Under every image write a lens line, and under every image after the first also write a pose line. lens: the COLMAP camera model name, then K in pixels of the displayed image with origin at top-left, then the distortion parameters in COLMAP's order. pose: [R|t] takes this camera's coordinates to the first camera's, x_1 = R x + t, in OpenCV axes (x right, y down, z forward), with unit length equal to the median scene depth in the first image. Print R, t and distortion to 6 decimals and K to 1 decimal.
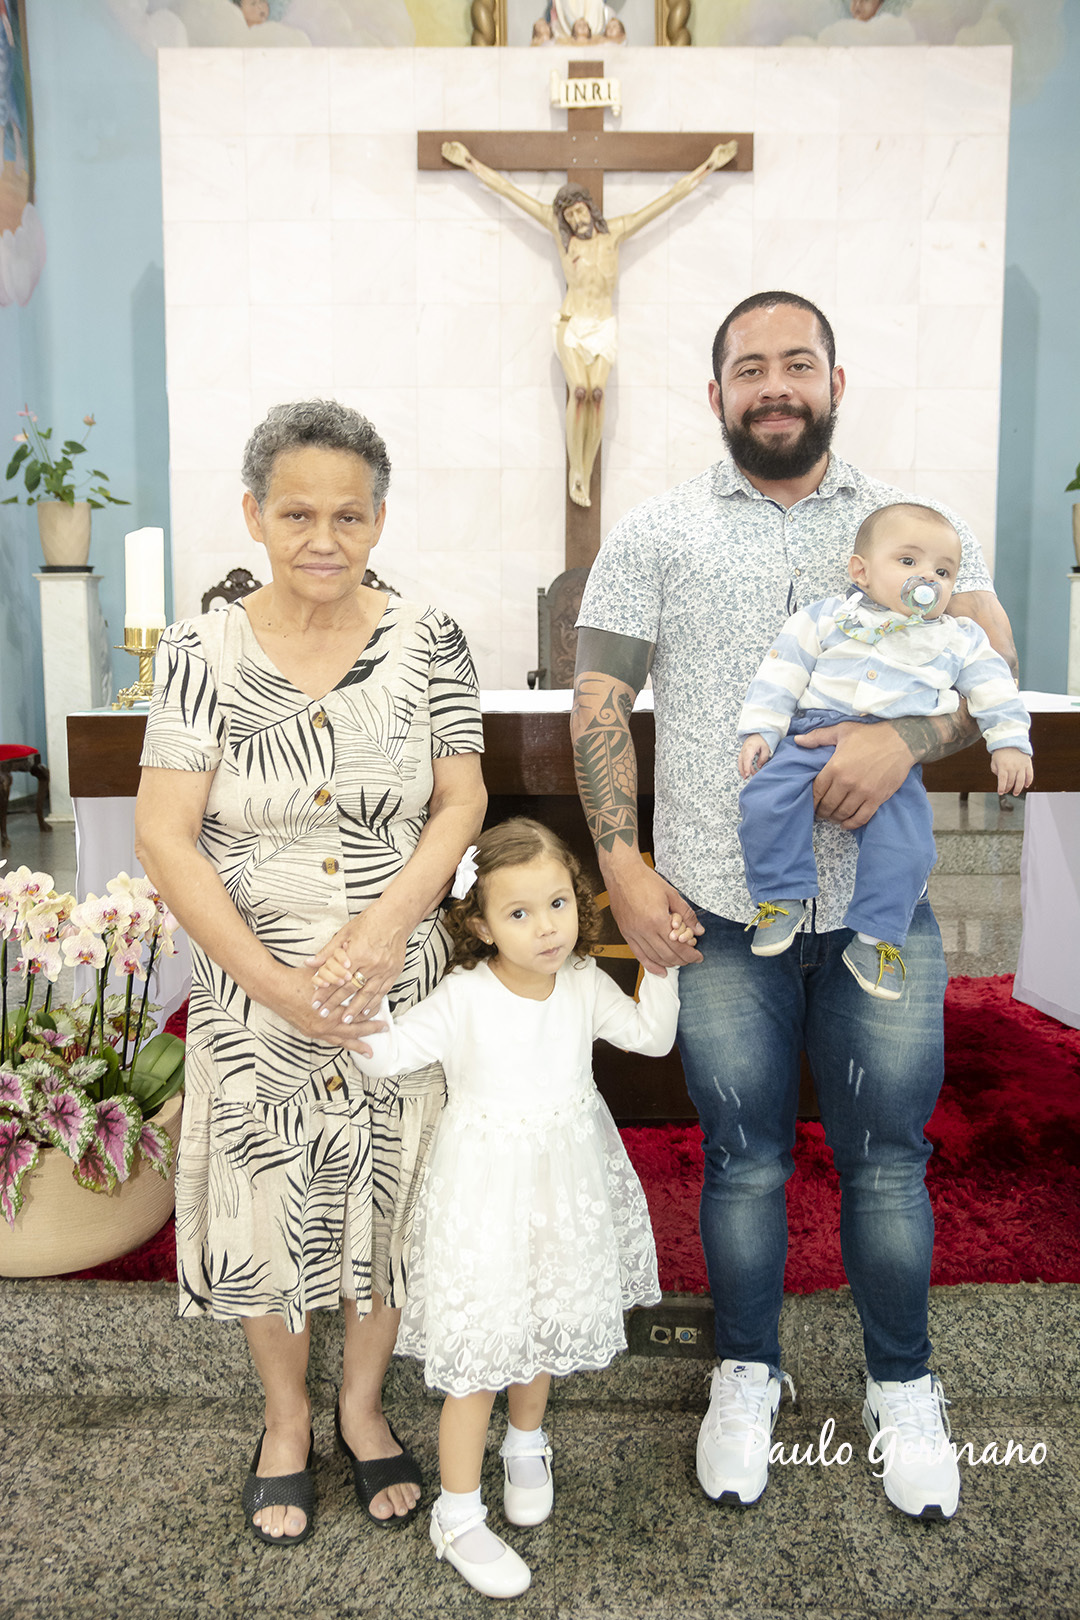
lens RADIAL K [[1349.3, 0, 546.5], [0, 1349.3, 804.8], [0, 0, 1]] dist [-0.097574, 0.120123]
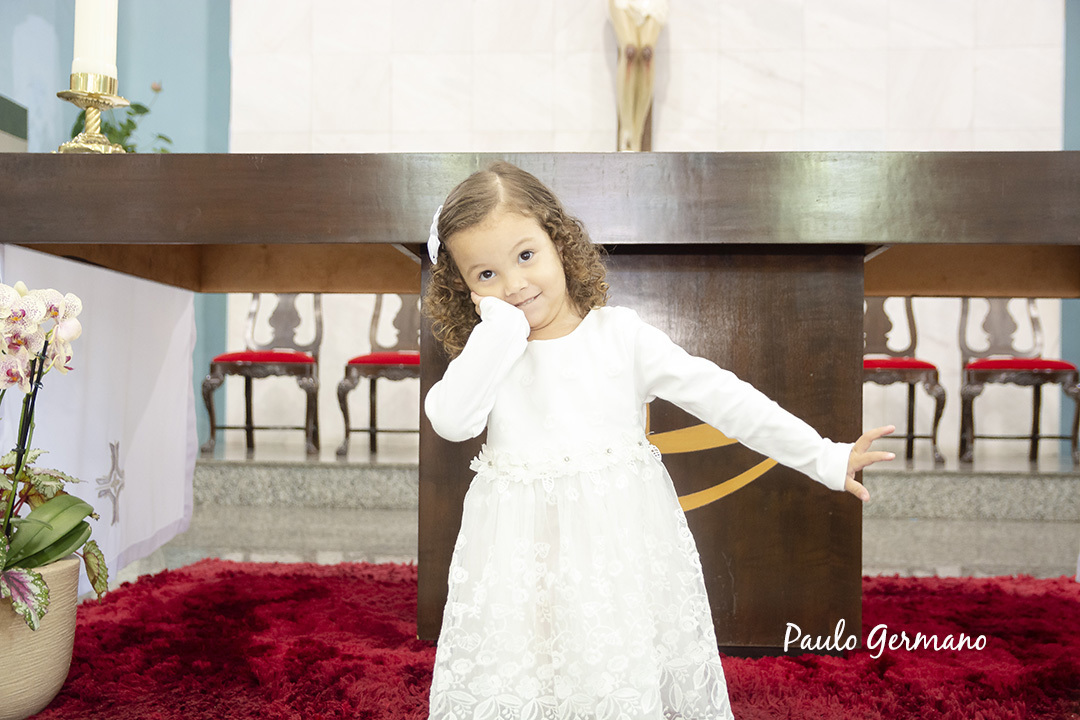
lens RADIAL K [[1308.1, 0, 540.0], [0, 1308.1, 360.0], [0, 0, 1]] dist [0.011372, 0.078624]
pose [[0.997581, 0.010115, -0.068776, 0.089743], [-0.020105, 0.989056, -0.146162, 0.225907], [0.066545, 0.147191, 0.986867, 0.172210]]
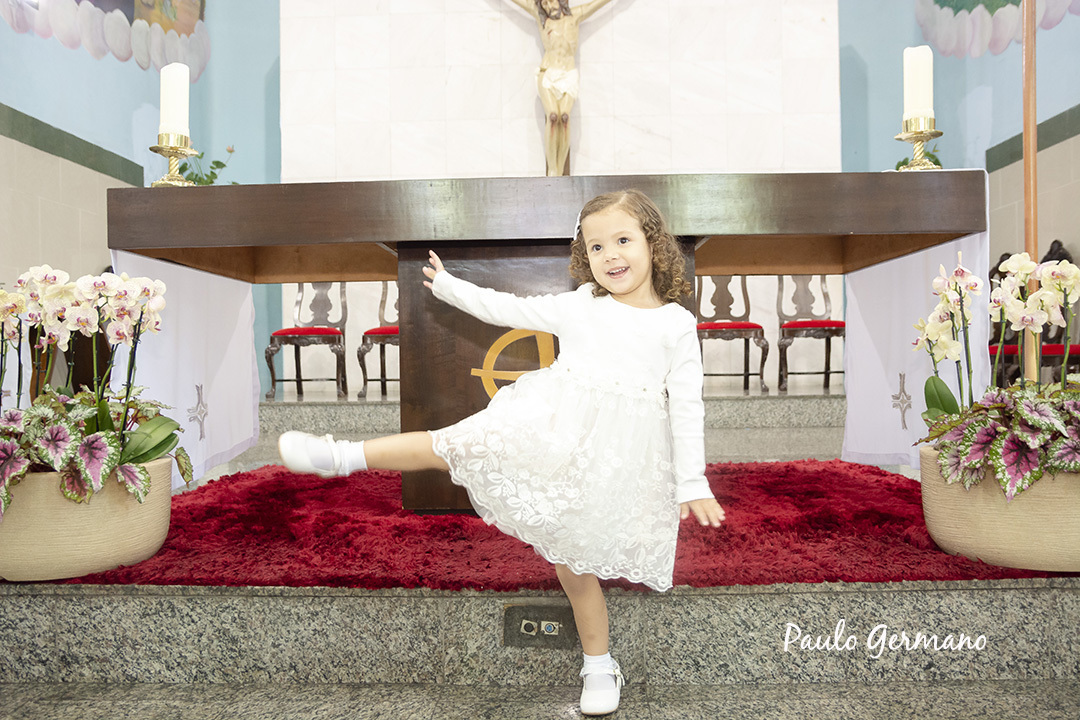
lens RADIAL K [[899.5, 0, 540.0], [0, 899.5, 360.0], [0, 0, 1]] dist [-0.097574, 0.120123]
pose [[0.999442, -0.013016, -0.030756, 0.122466], [0.009328, 0.993074, -0.117123, 0.246534], [0.032067, 0.116771, 0.992641, 0.155783]]
